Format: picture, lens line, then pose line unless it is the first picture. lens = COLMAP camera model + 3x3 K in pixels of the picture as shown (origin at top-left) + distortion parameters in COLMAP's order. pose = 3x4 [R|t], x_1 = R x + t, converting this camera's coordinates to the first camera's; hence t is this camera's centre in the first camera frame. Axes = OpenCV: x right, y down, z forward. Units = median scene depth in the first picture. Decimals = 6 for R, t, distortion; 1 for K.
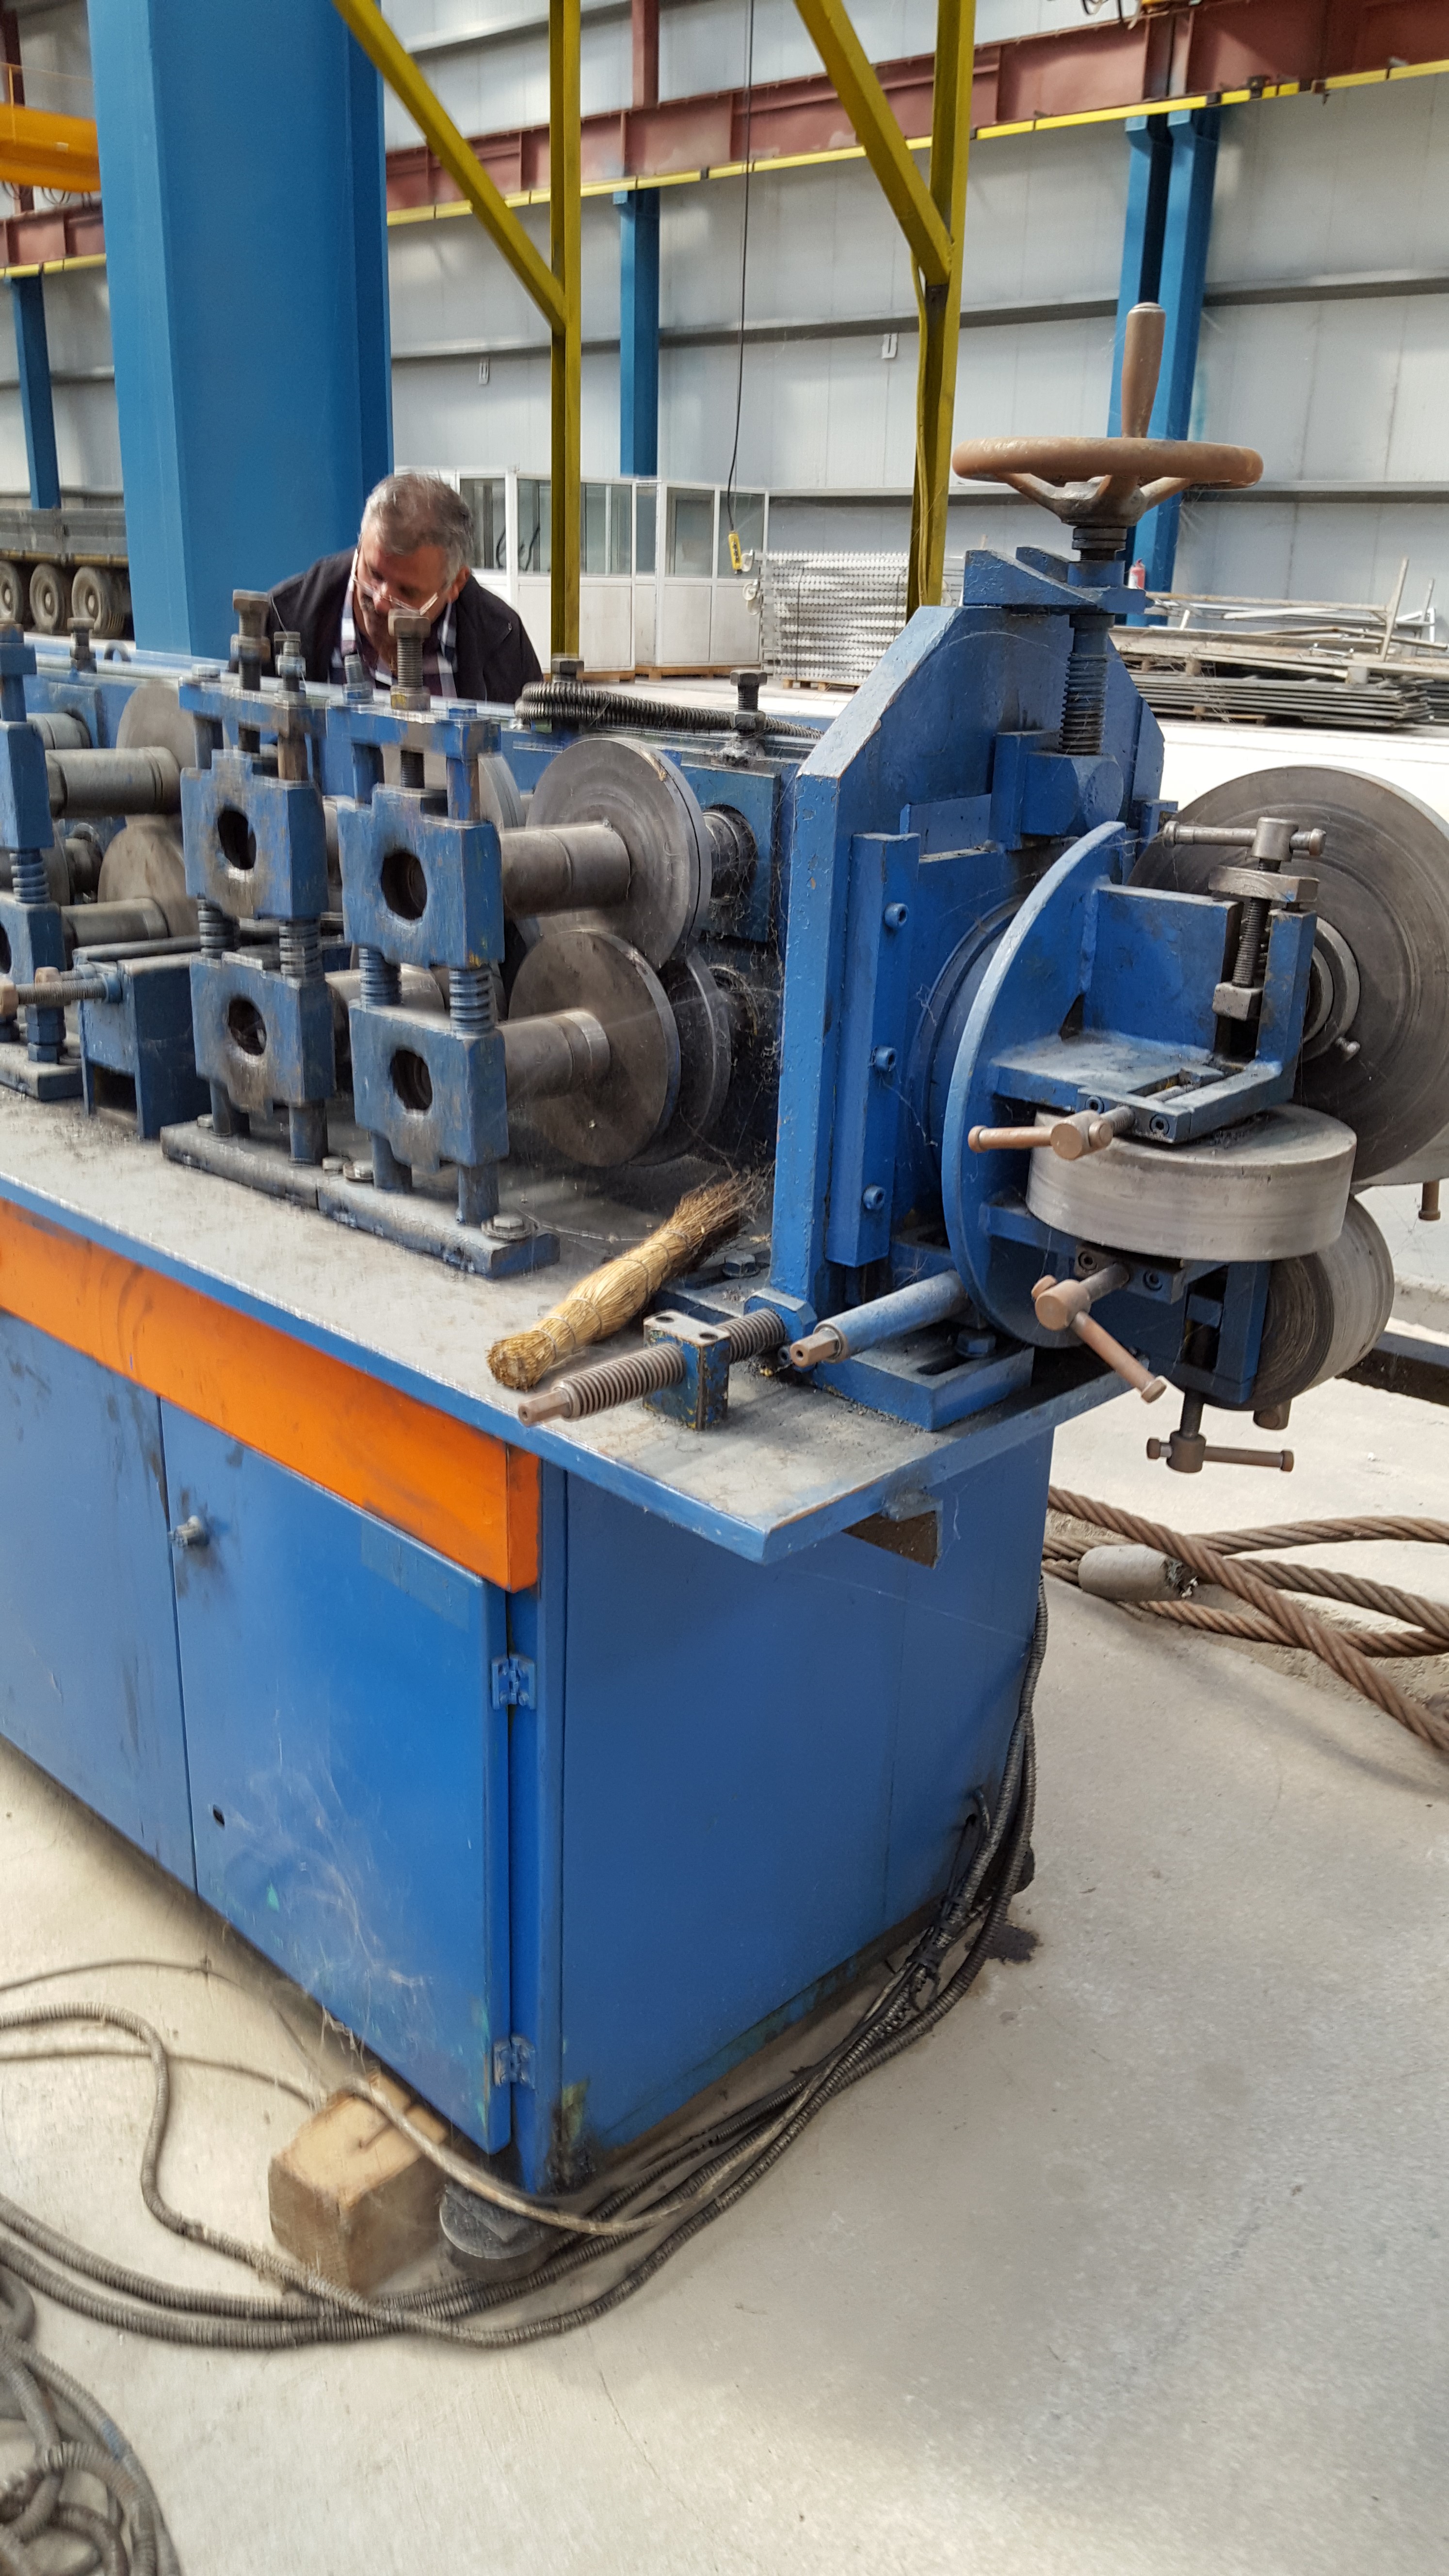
lens RADIAL K [[1928.8, 0, 722.0], [0, 1928.8, 1331.4], [0, 0, 1]] dist [0.186969, -0.289131]
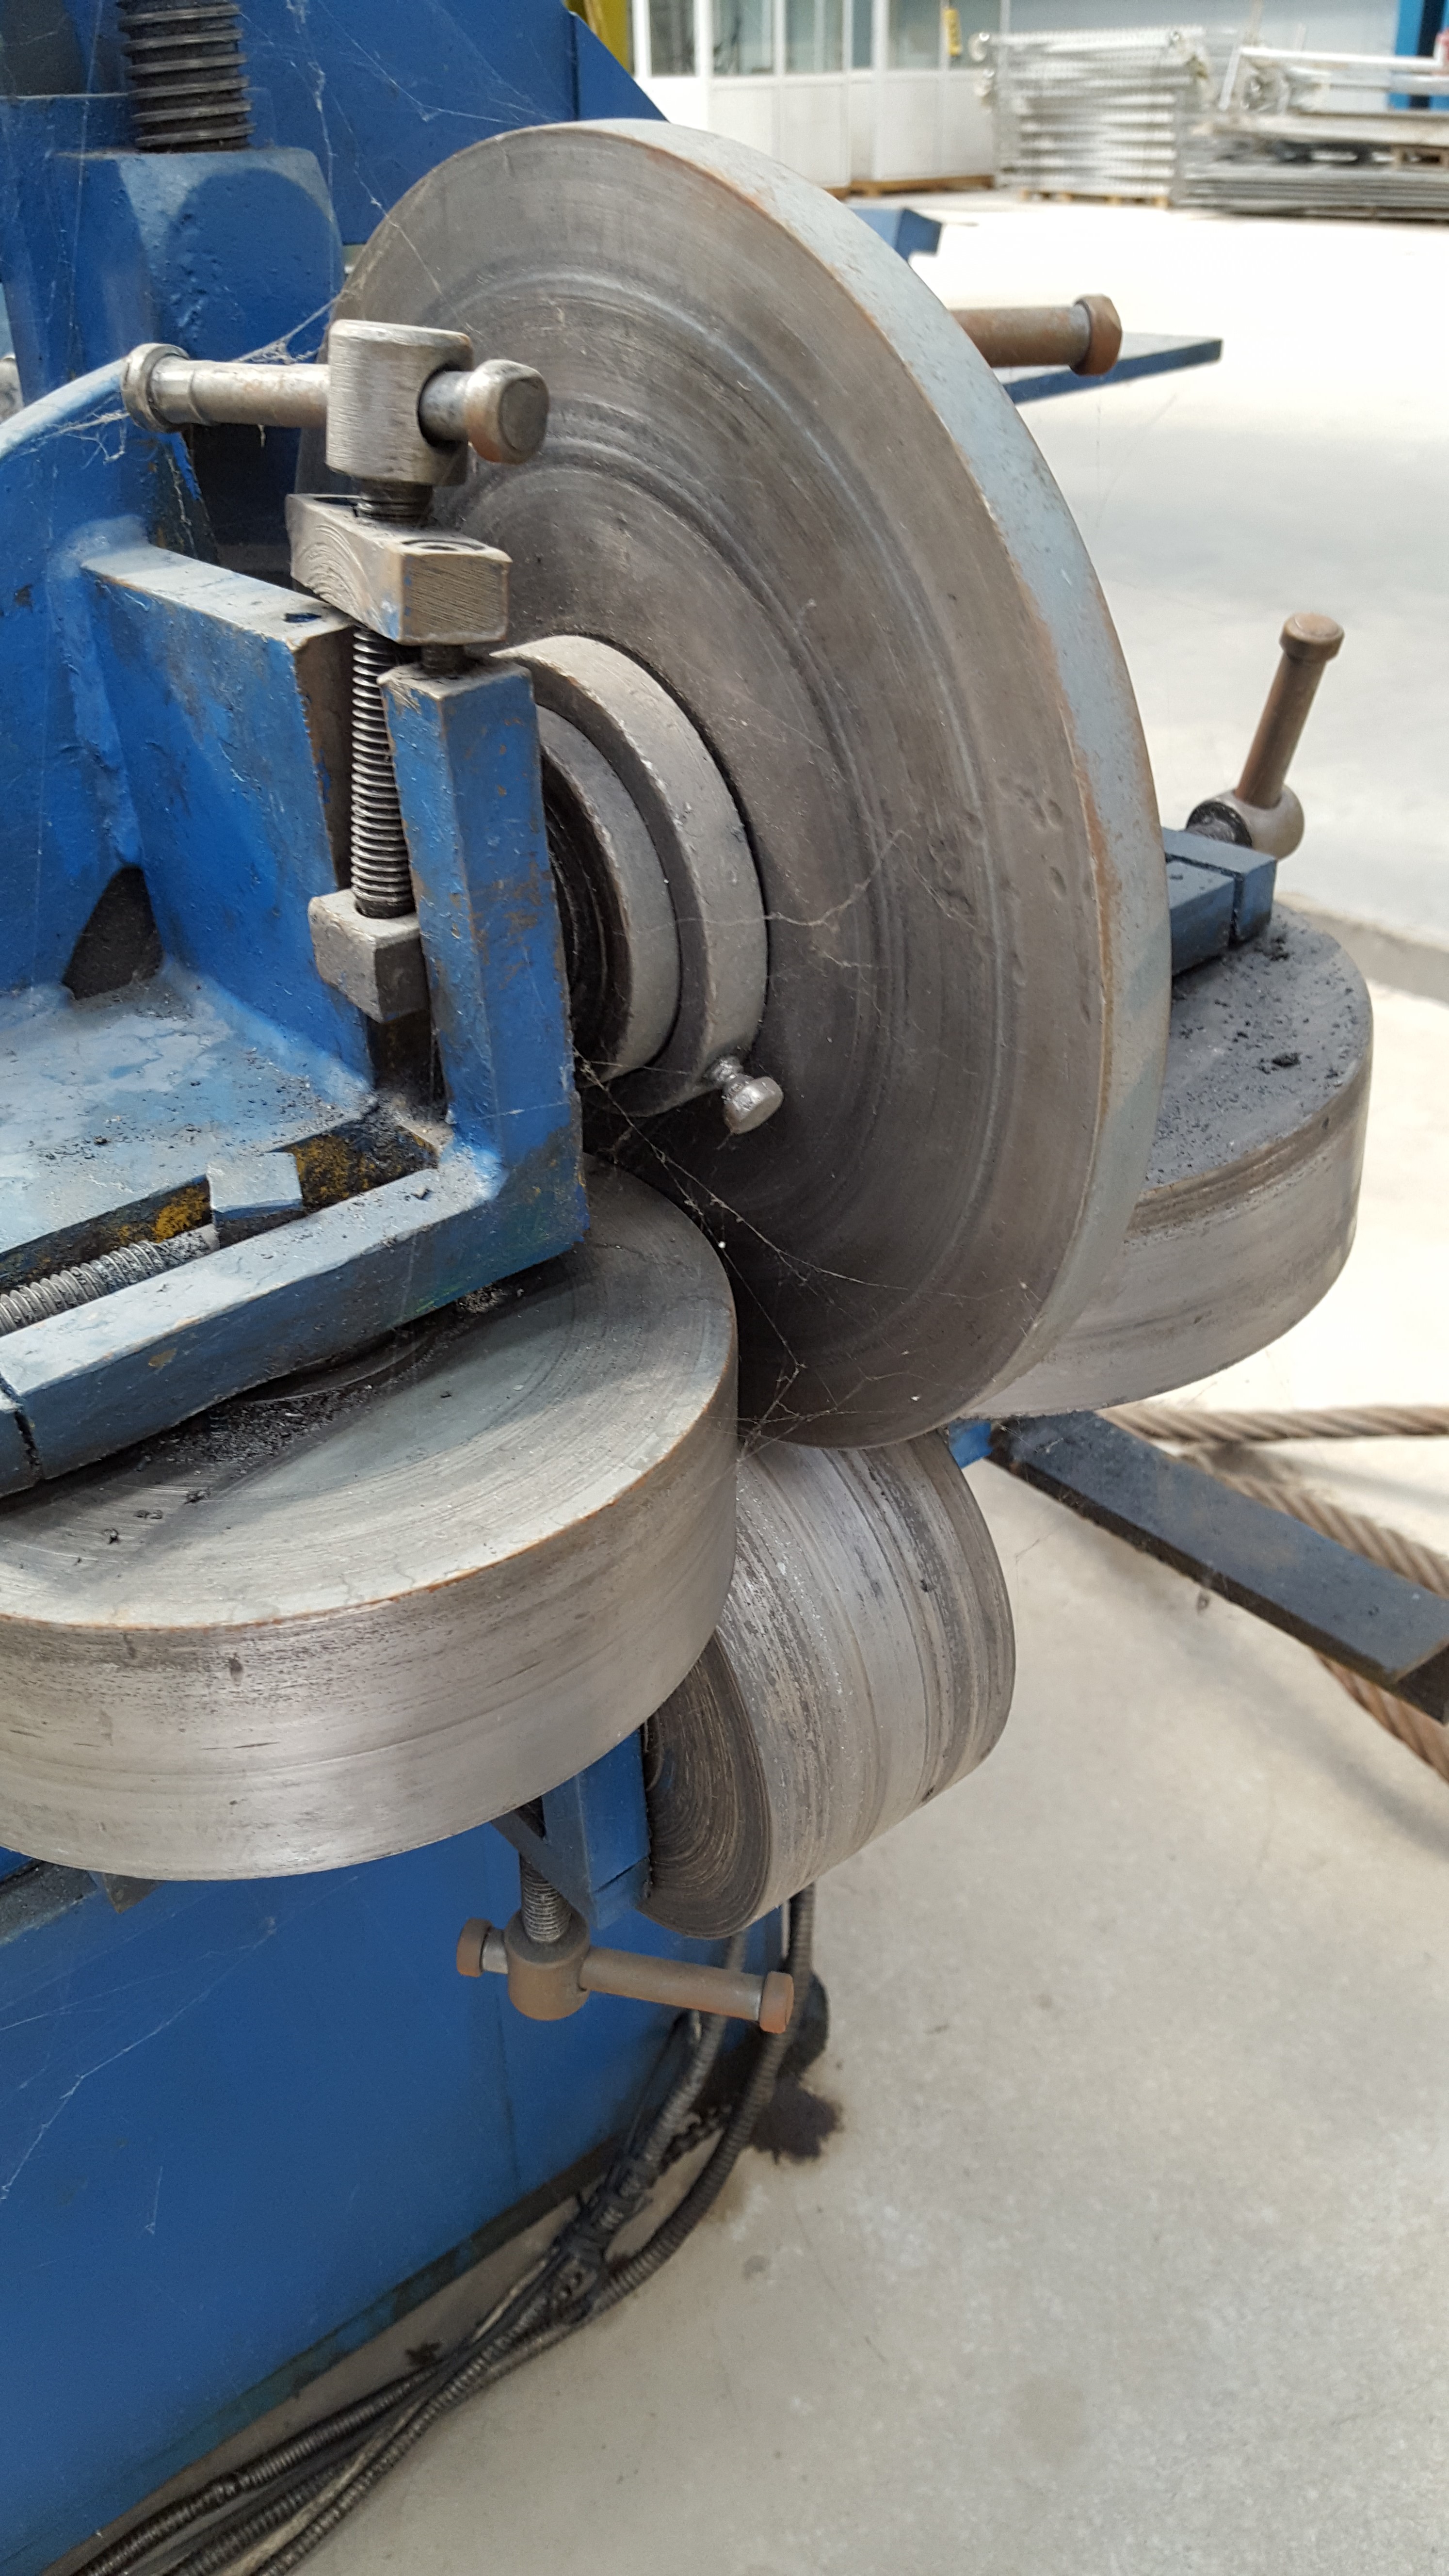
lens RADIAL K [[1954.1, 0, 726.3], [0, 1954.1, 1303.5], [0, 0, 1]] dist [0.062070, -0.095269]
pose [[0.992126, 0.025631, -0.122591, 0.255767], [-0.002429, 0.982588, 0.185784, -0.122175], [0.125218, -0.184023, 0.974913, 0.490723]]
